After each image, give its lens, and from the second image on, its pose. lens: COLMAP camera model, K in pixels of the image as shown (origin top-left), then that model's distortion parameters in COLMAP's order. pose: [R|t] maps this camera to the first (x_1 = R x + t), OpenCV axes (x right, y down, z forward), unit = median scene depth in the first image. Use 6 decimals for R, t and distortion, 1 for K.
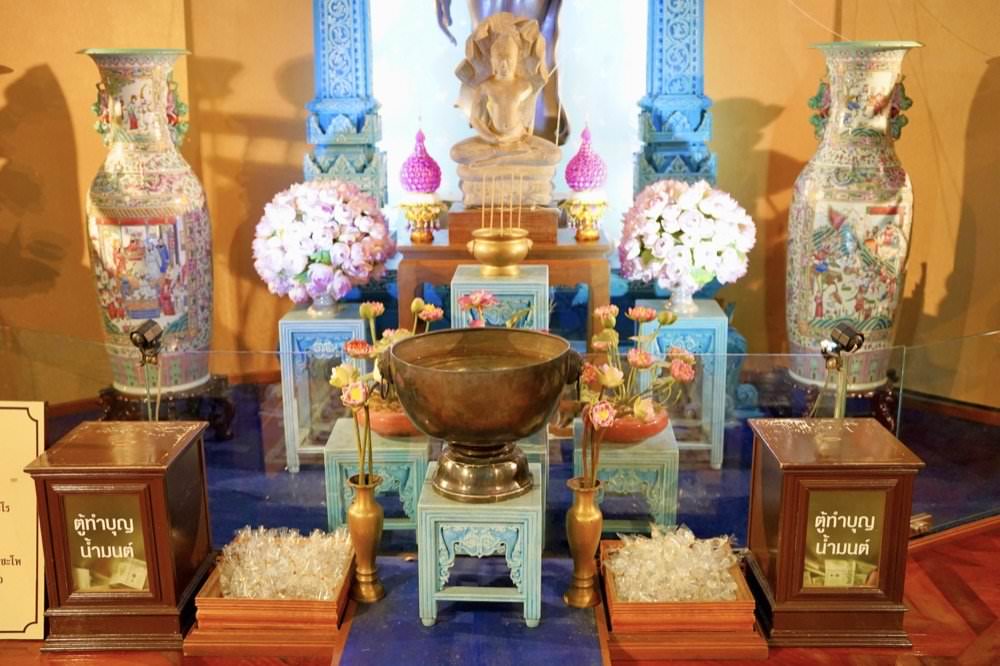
lens RADIAL K [[1007.3, 0, 500.0], [0, 1007.3, 333.0], [0, 0, 1]] dist [-0.105902, 0.249193]
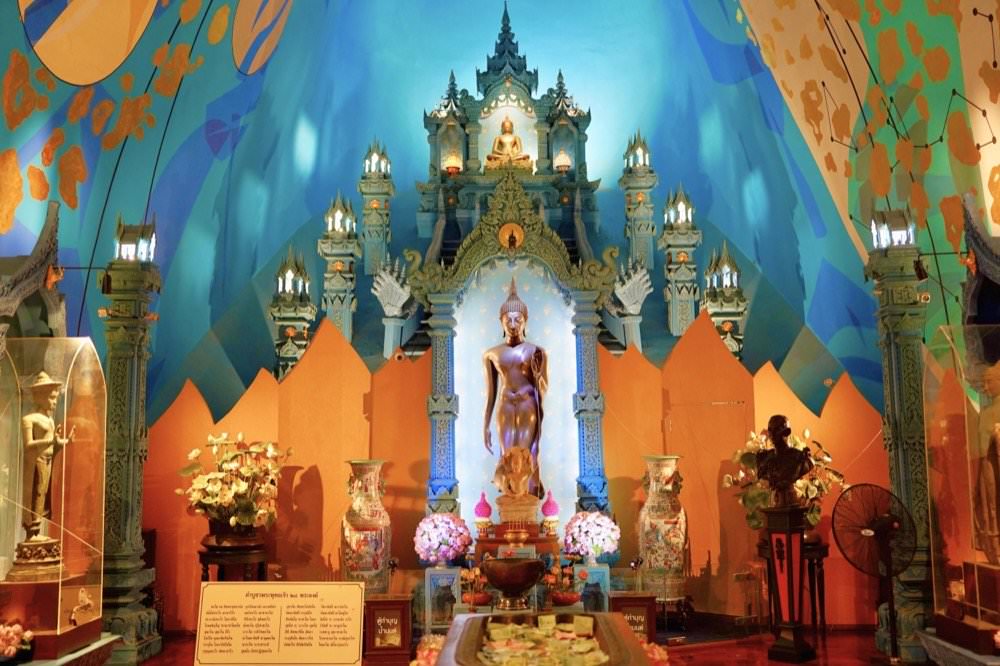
lens RADIAL K [[1153.6, 0, 500.0], [0, 1153.6, 333.0], [0, 0, 1]] dist [-0.015272, -0.003735]
pose [[0.999955, -0.005979, 0.007362, -0.055598], [0.008120, 0.940797, -0.338874, 0.392387], [-0.004900, 0.338918, 0.940803, -1.809143]]
